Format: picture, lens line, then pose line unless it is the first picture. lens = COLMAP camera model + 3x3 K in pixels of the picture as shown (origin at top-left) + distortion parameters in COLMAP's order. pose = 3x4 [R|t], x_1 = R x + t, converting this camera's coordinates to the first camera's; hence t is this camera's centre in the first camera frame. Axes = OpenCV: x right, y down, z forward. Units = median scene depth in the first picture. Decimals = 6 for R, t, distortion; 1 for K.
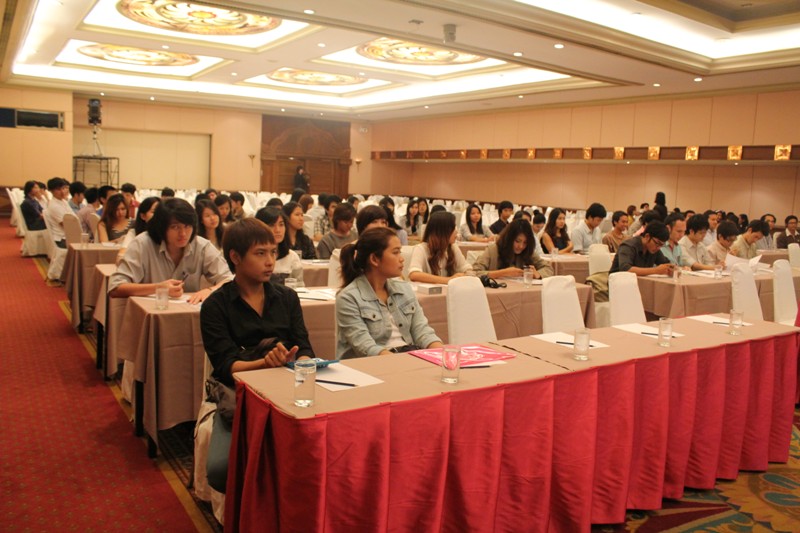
lens RADIAL K [[660.2, 0, 400.0], [0, 660.2, 266.5], [0, 0, 1]] dist [-0.168373, 0.155423]
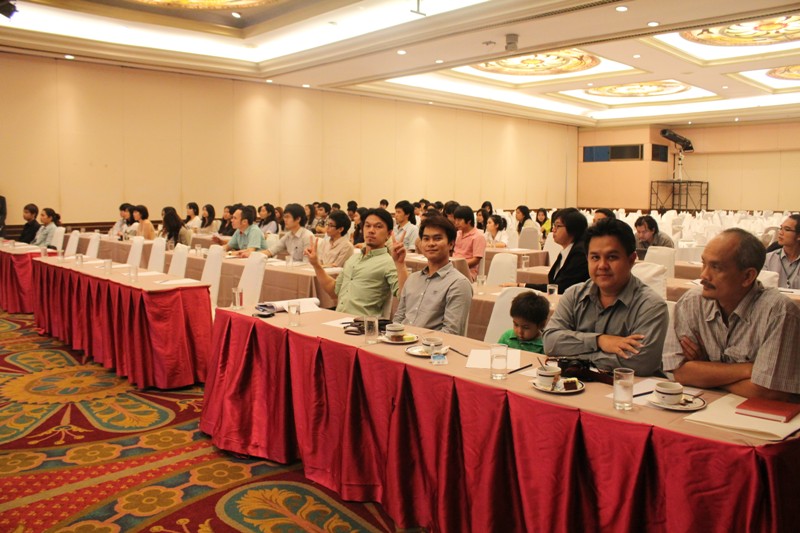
lens RADIAL K [[660.2, 0, 400.0], [0, 660.2, 266.5], [0, 0, 1]] dist [-0.168373, 0.155423]
pose [[0.189124, 0.057777, -0.980252, 1.475729], [-0.107803, 0.993455, 0.037756, -0.037713], [0.976018, 0.098533, 0.194115, 0.899418]]
